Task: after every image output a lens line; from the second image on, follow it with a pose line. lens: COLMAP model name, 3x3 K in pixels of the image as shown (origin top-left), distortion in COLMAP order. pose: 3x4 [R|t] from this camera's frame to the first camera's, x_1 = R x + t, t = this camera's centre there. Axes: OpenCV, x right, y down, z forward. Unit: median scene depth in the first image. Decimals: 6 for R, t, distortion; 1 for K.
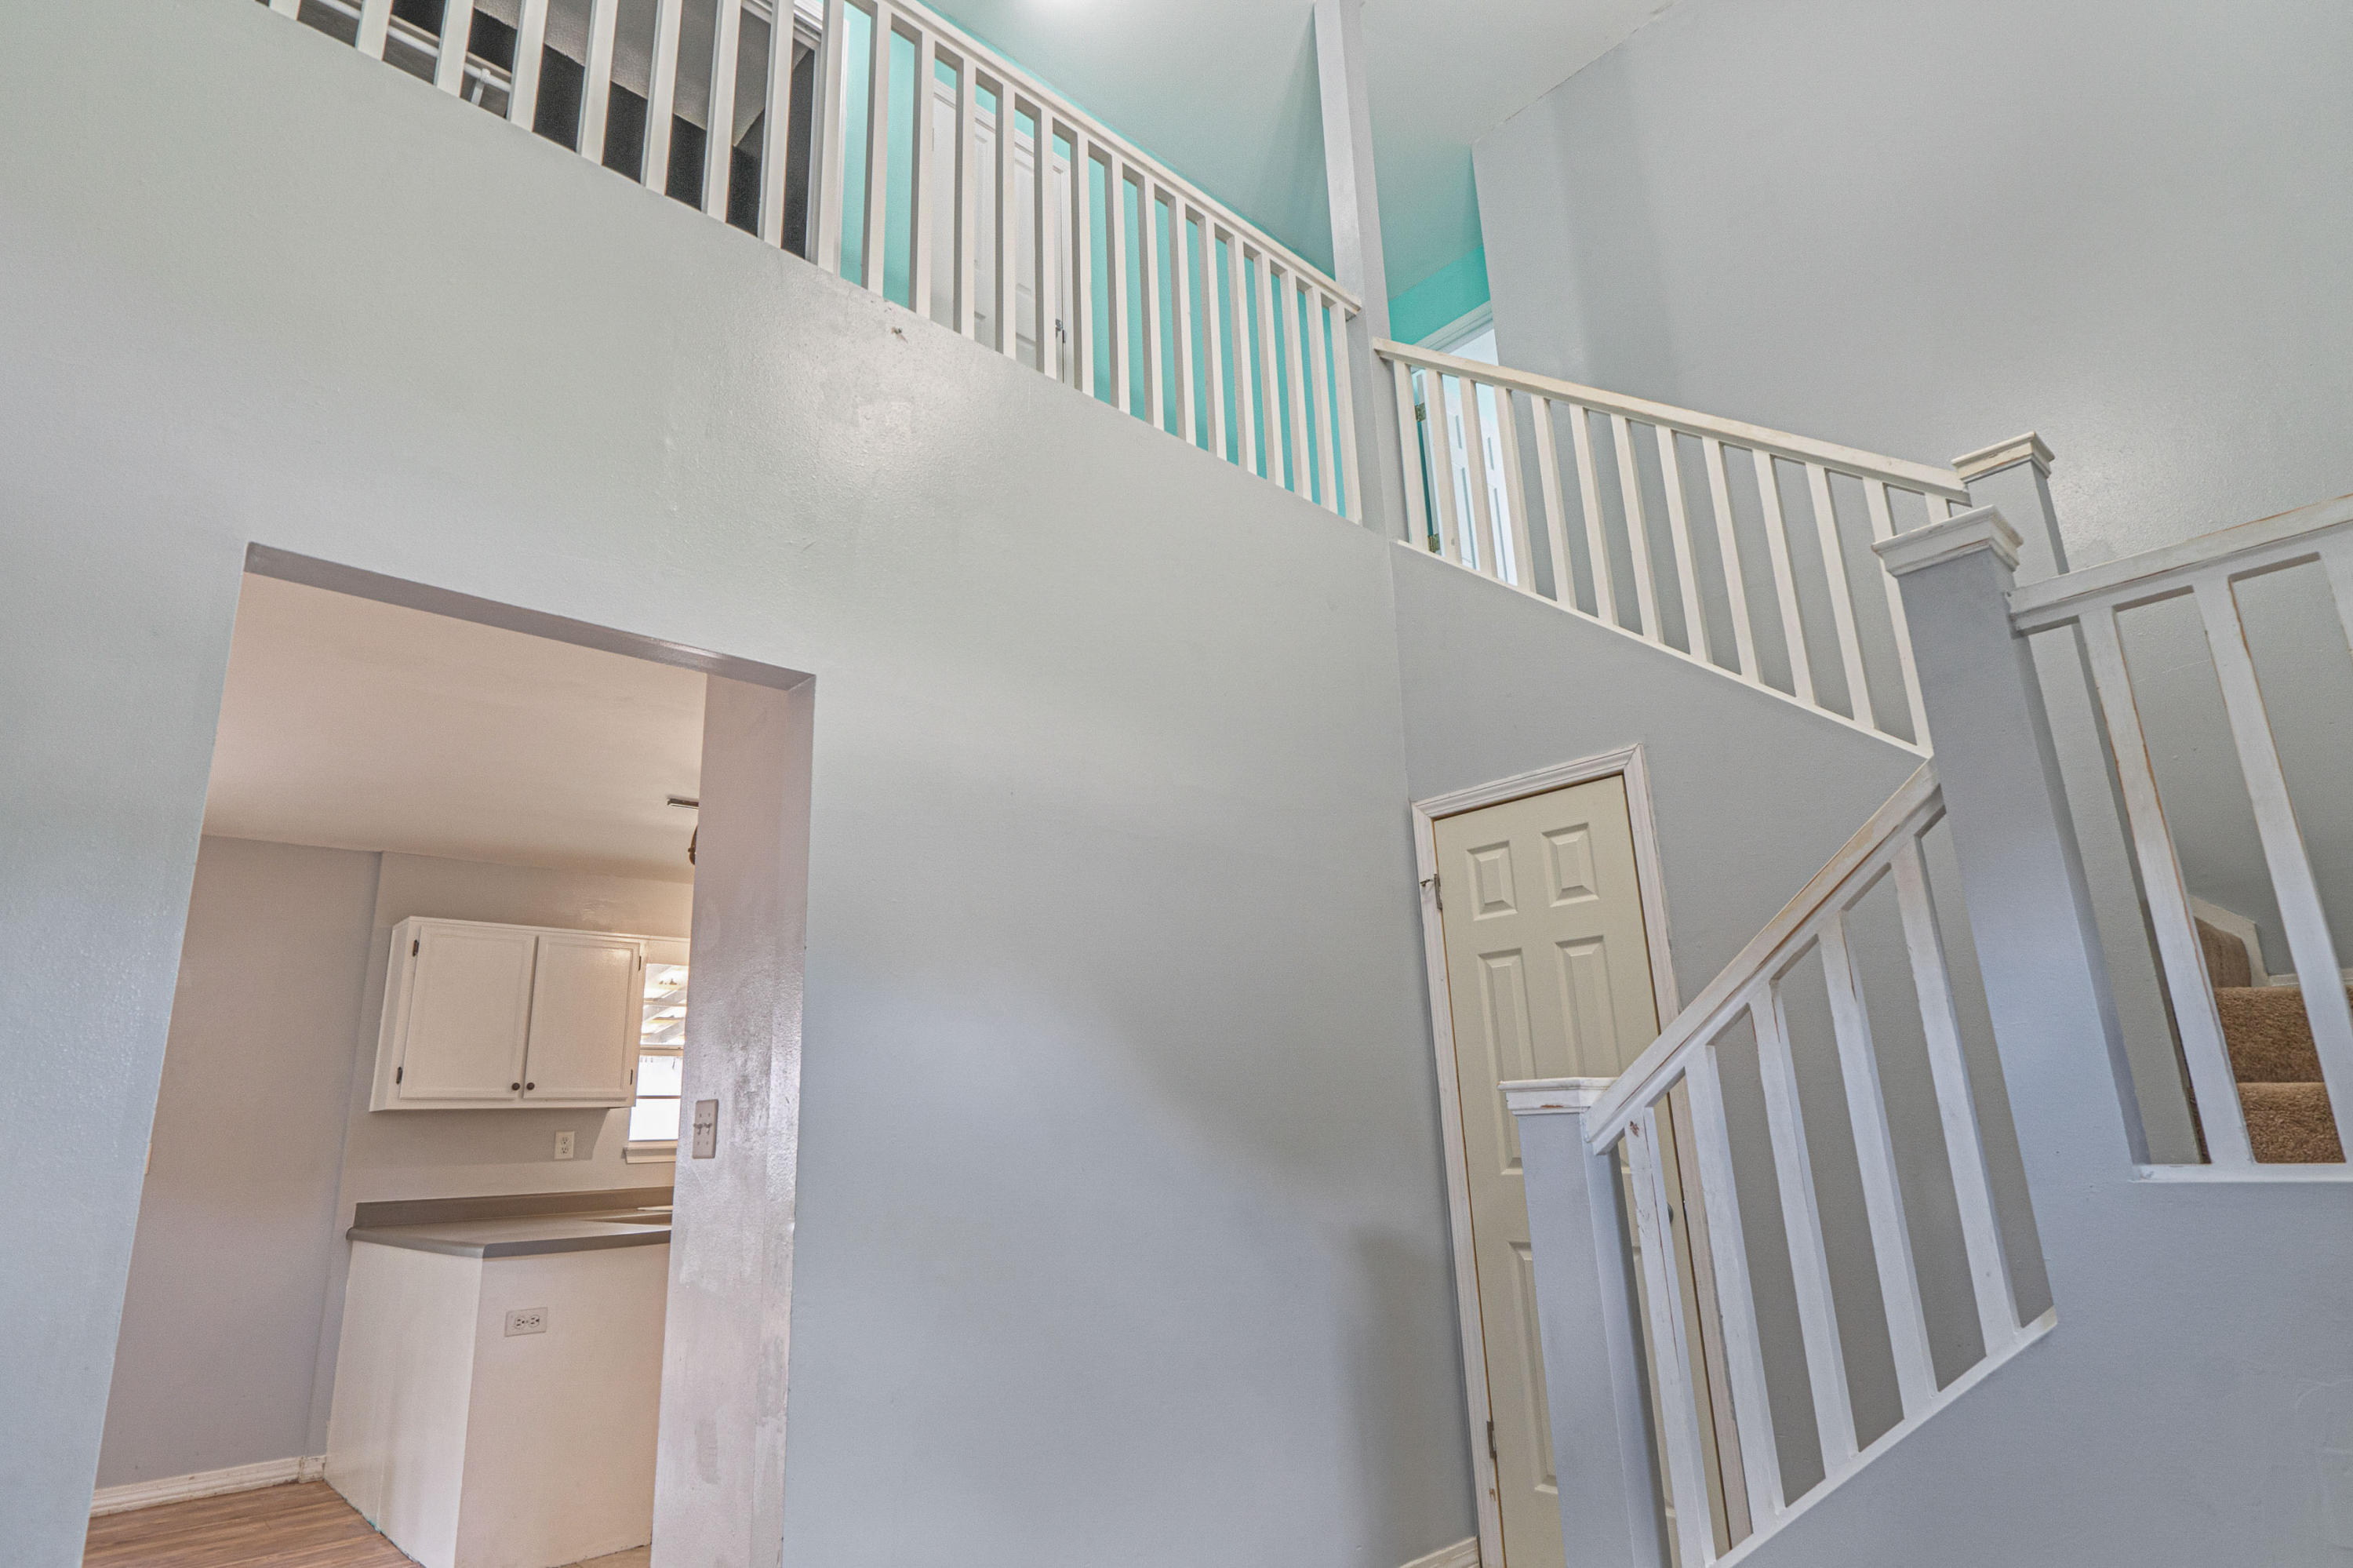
lens RADIAL K [[1253.1, 0, 1181.7], [0, 1253.1, 792.6], [0, 0, 1]] dist [-0.007240, -0.000958]
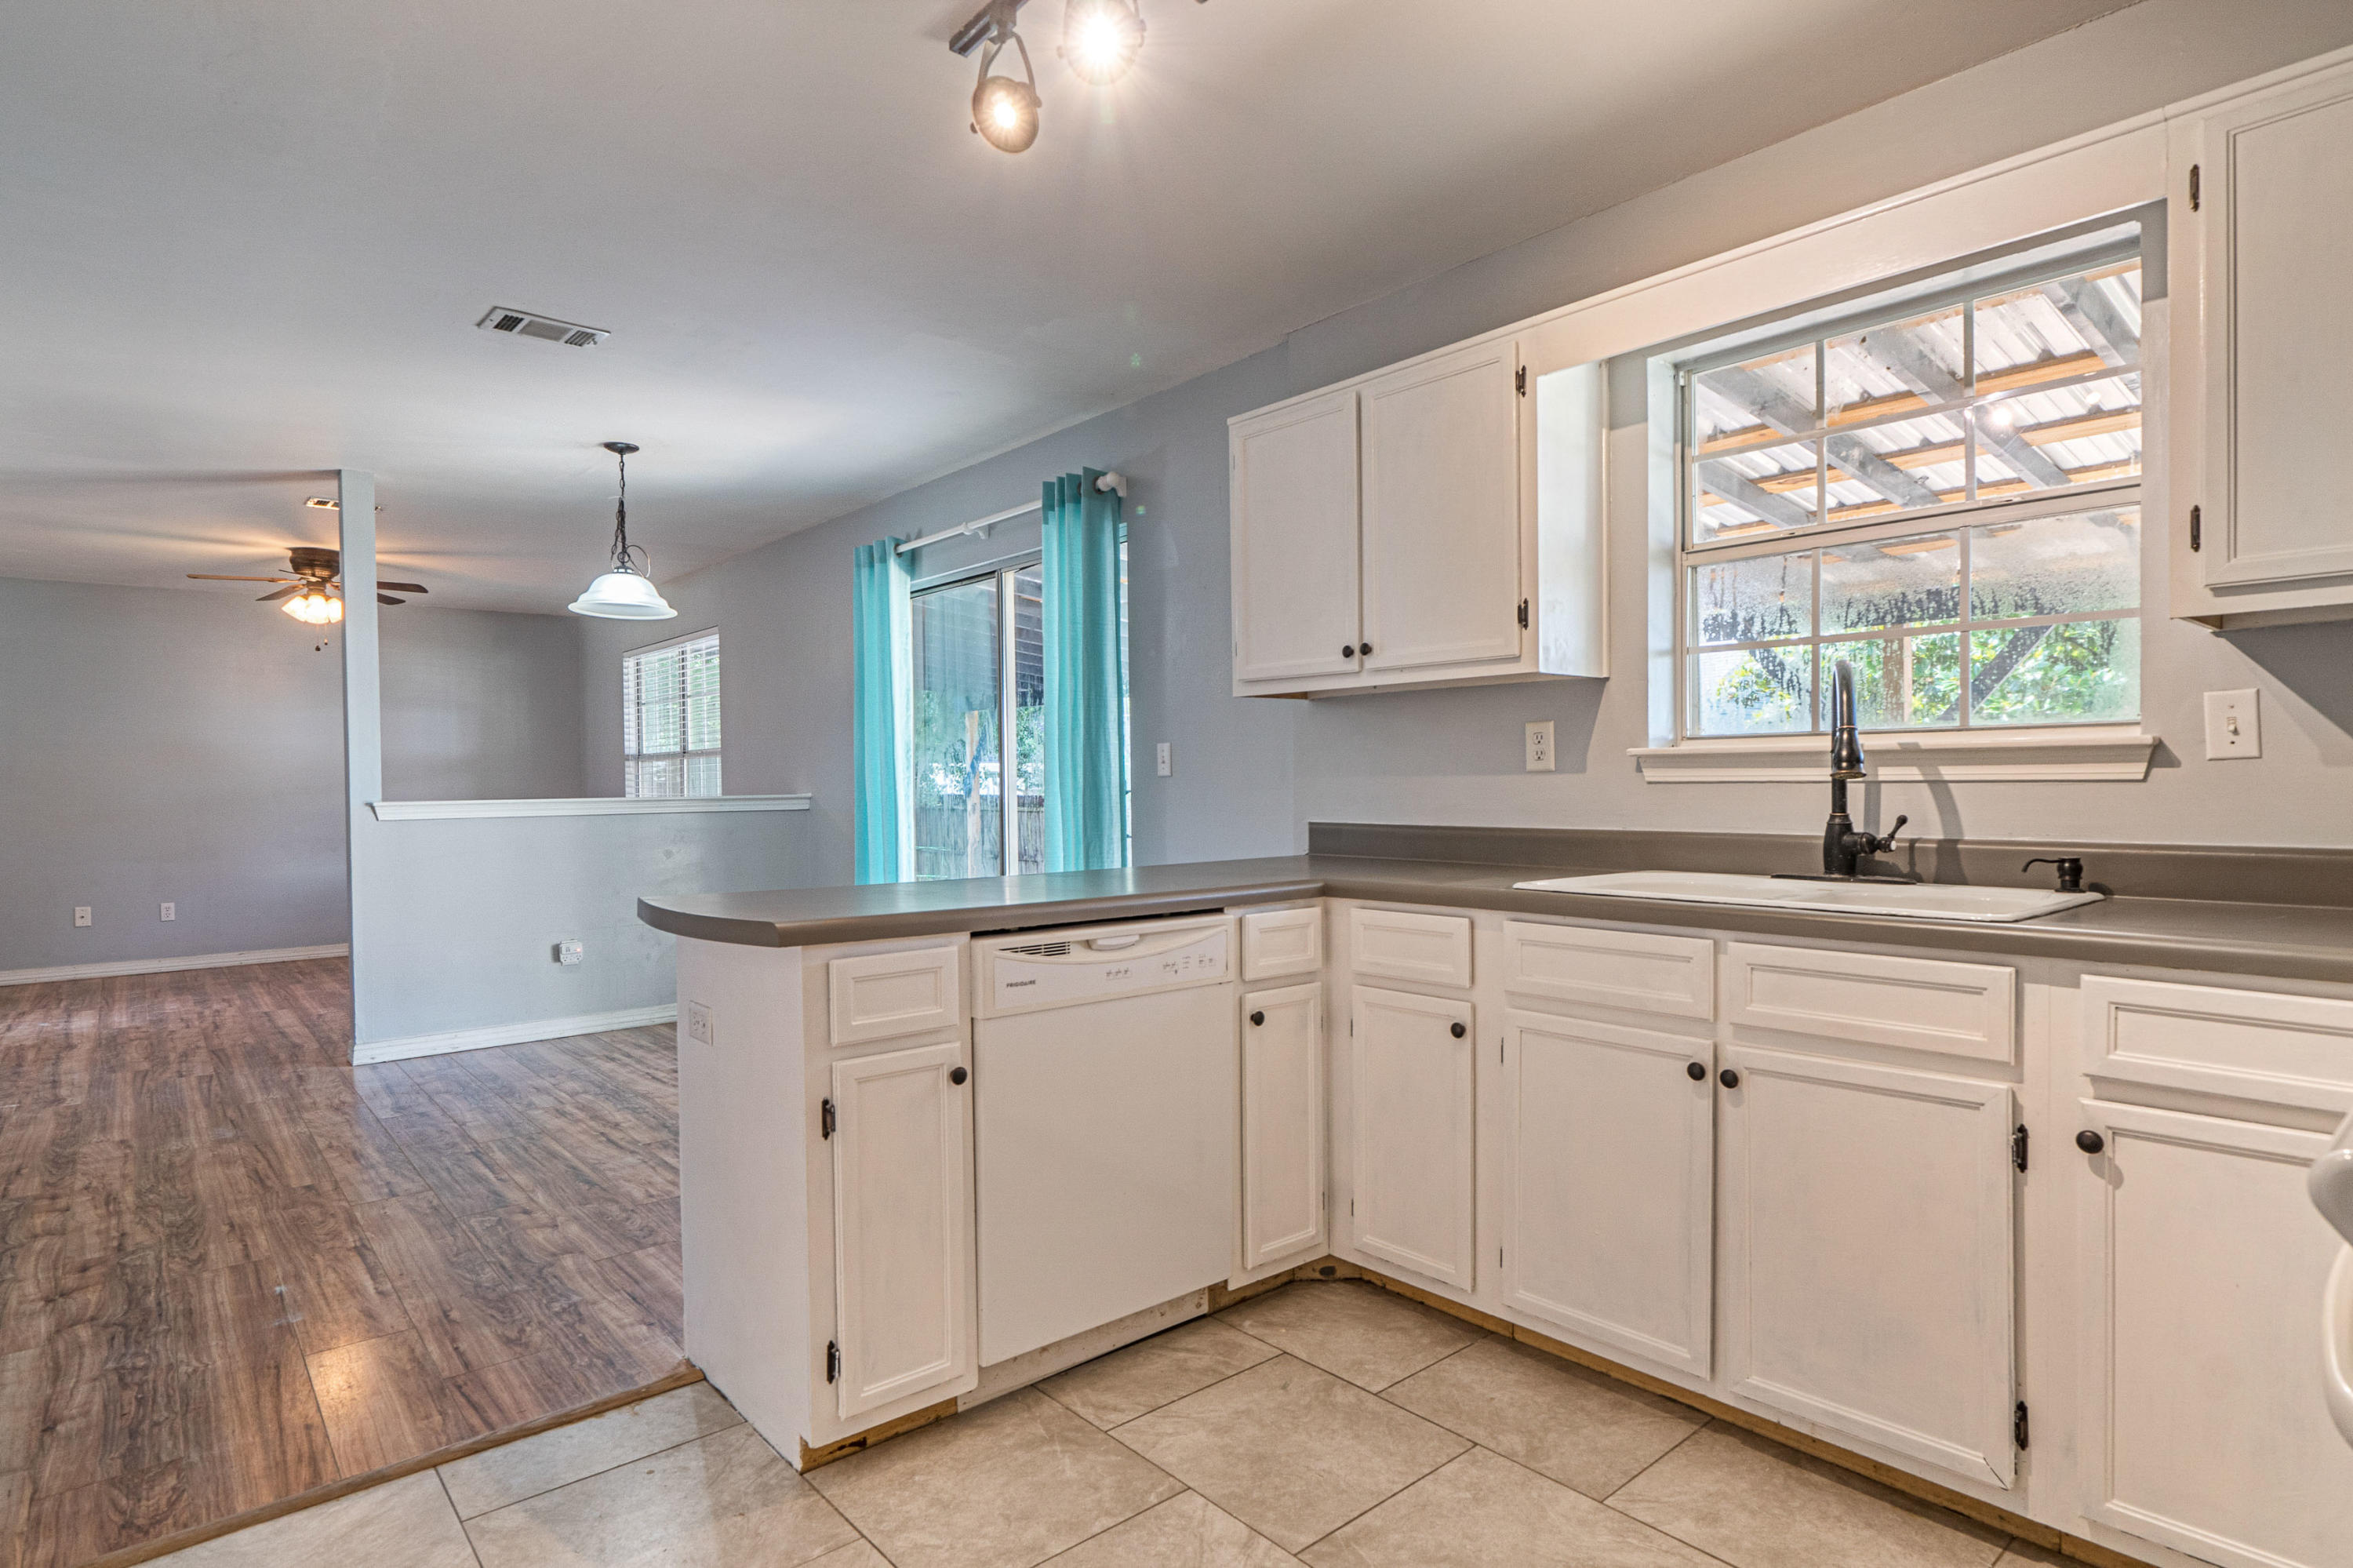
lens RADIAL K [[1253.1, 0, 1207.8], [0, 1253.1, 798.5], [0, 0, 1]] dist [-0.007240, -0.000958]
pose [[-0.030156, 0.051128, -0.998237, 0.086601], [0.271774, 0.961486, 0.041035, 0.325396], [0.961888, -0.270057, -0.042890, 1.180015]]
